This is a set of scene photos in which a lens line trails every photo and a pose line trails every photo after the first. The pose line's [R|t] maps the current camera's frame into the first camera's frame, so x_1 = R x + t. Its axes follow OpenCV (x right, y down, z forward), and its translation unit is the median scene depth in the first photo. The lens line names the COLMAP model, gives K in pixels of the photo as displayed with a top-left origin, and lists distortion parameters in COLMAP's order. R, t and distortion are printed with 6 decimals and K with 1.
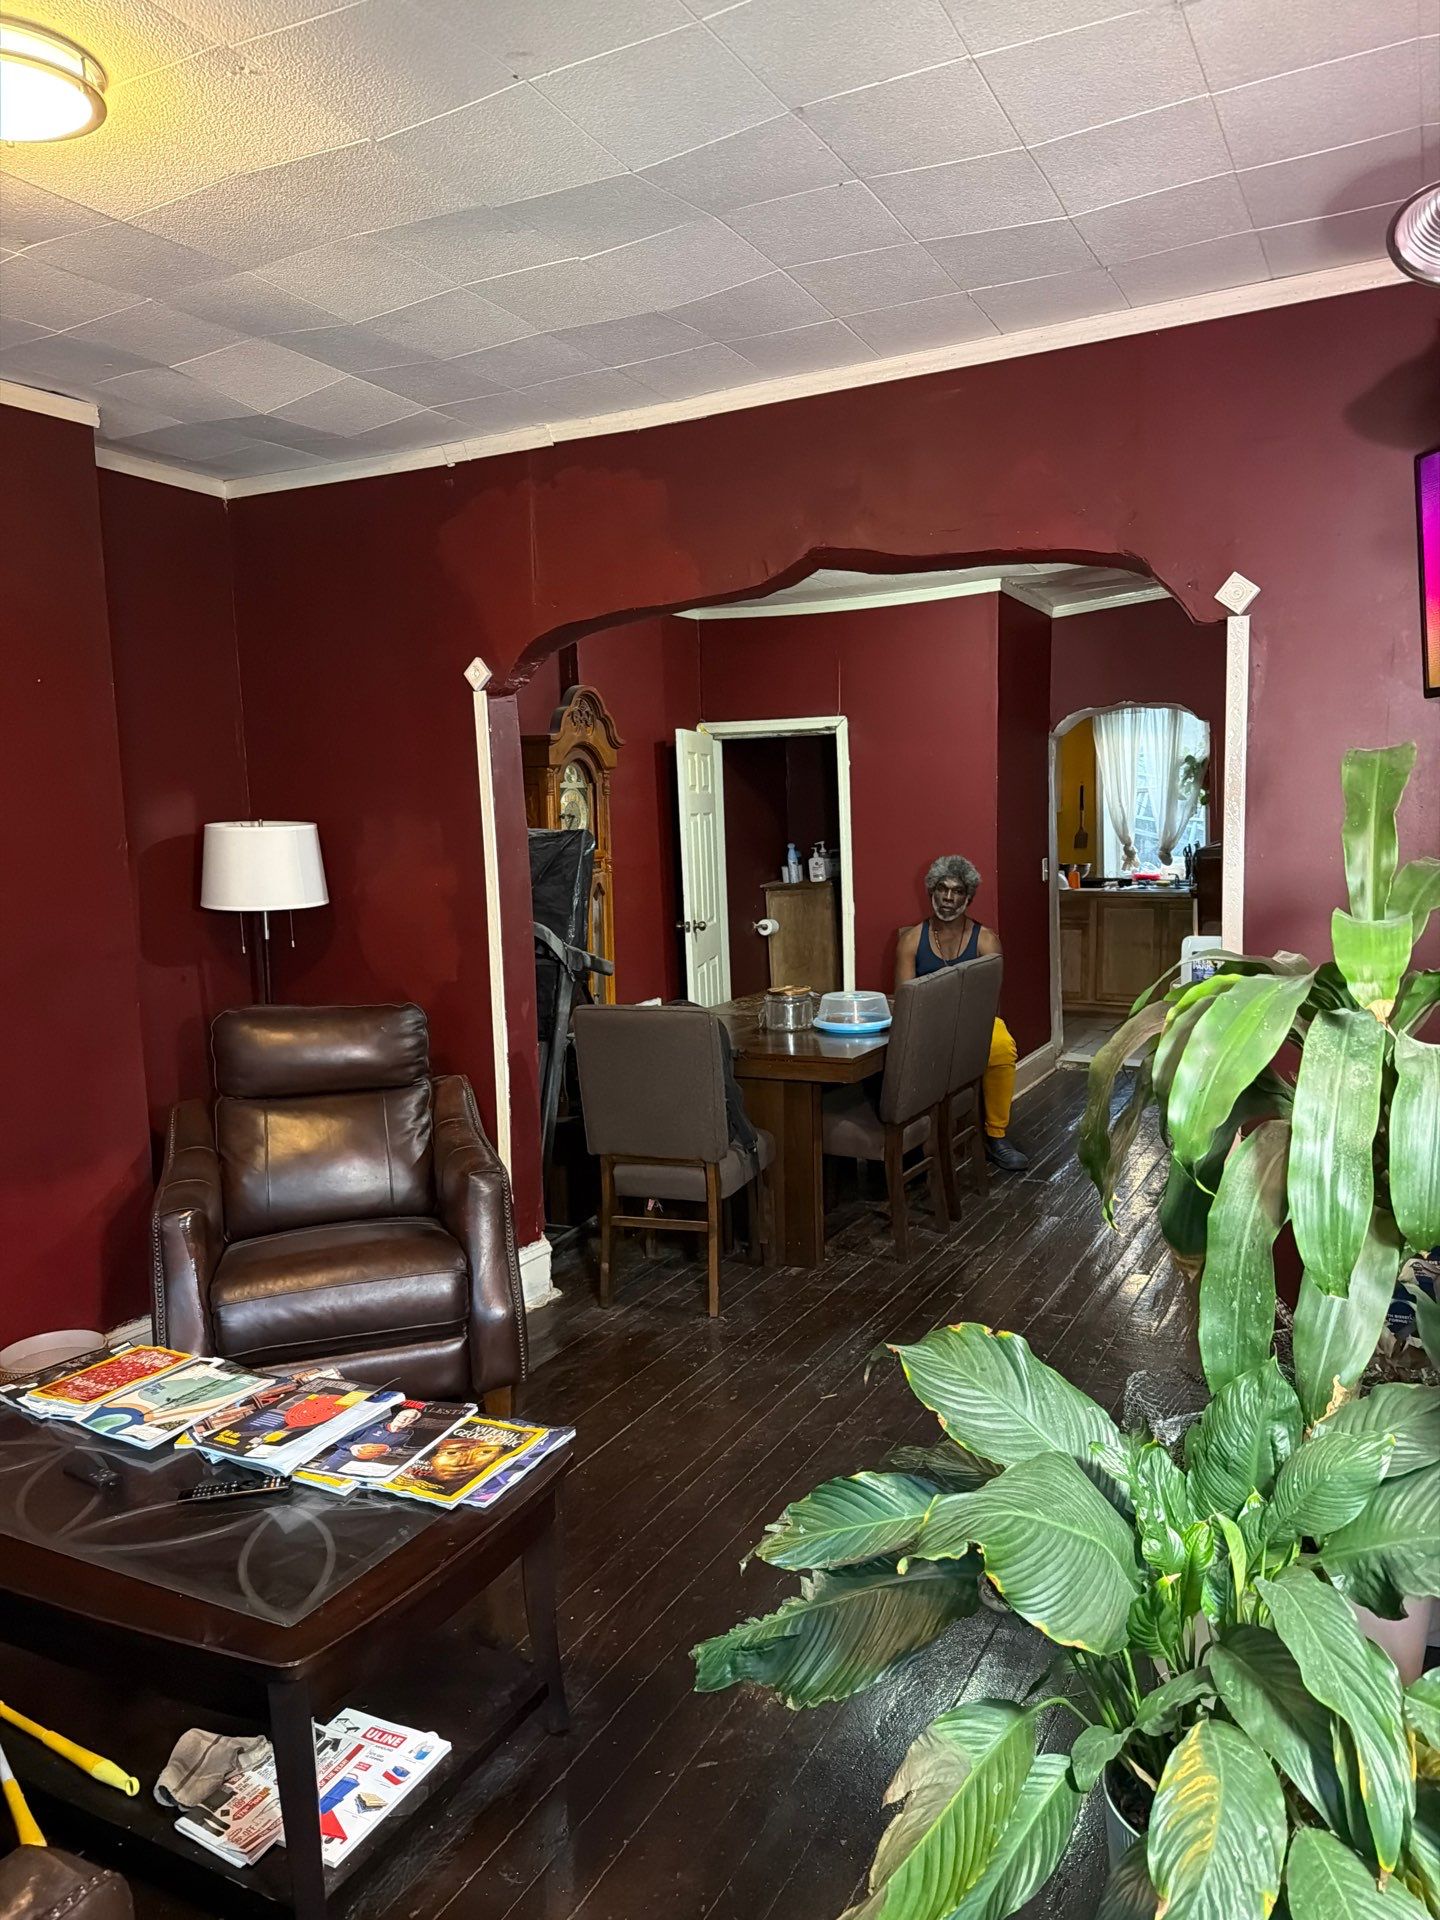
lens RADIAL K [[1339.0, 0, 730.1], [0, 1339.0, 965.6], [0, 0, 1]] dist [0.109849, -0.177939]
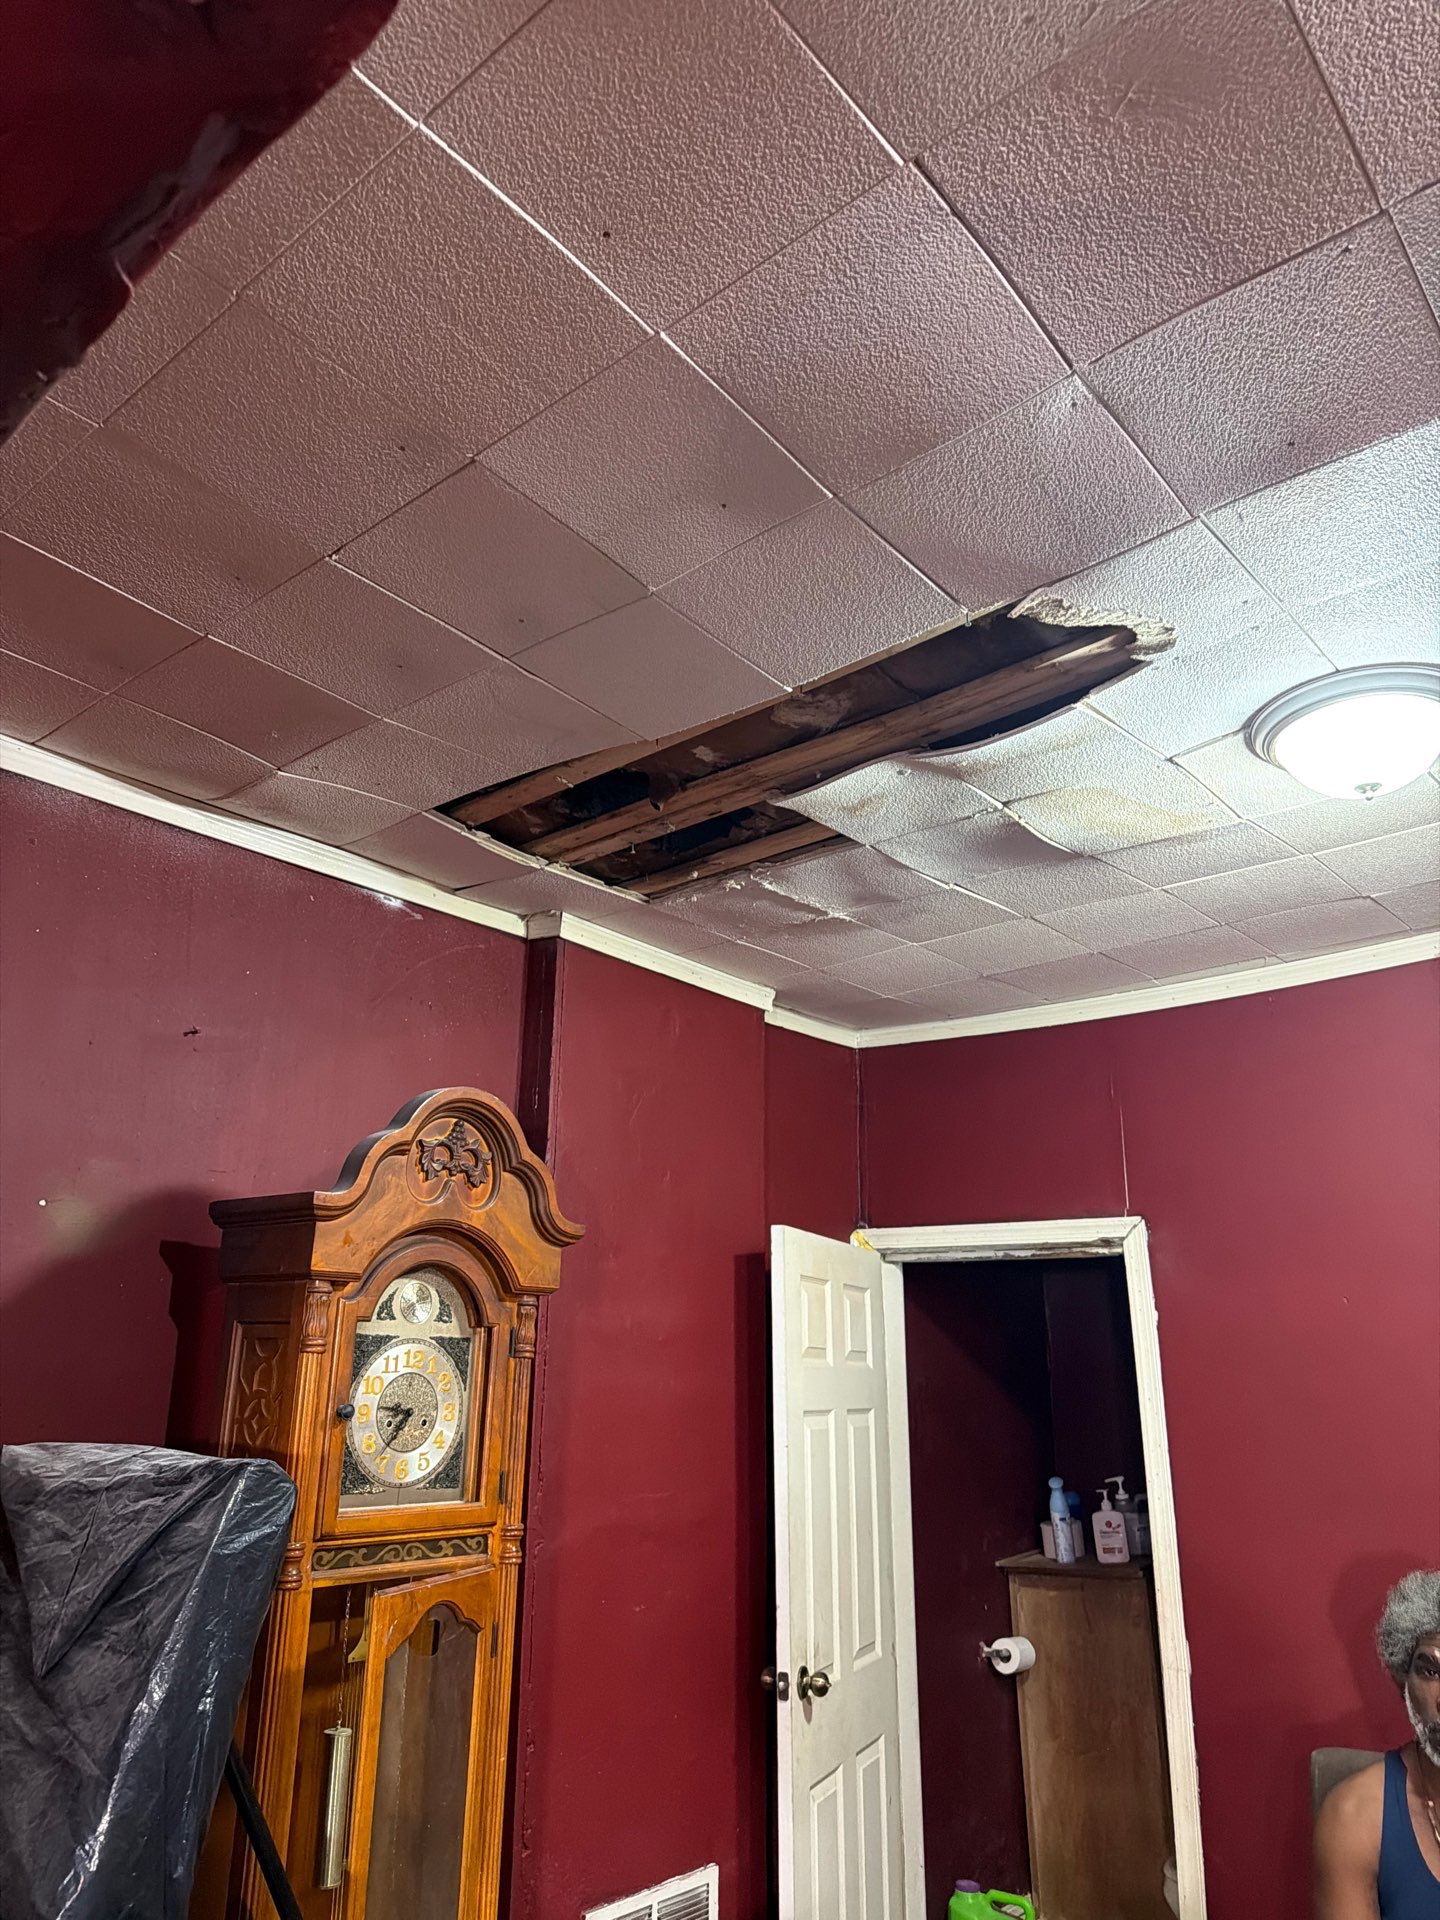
lens RADIAL K [[1333.0, 0, 720.0], [0, 1333.0, 960.0], [0, 0, 1]] dist [0.105894, -0.180590]
pose [[0.971544, -0.030154, -0.234931, 0.056391], [-0.068447, 0.913804, -0.400346, -0.065092], [0.226753, 0.405034, 0.885737, 0.502209]]
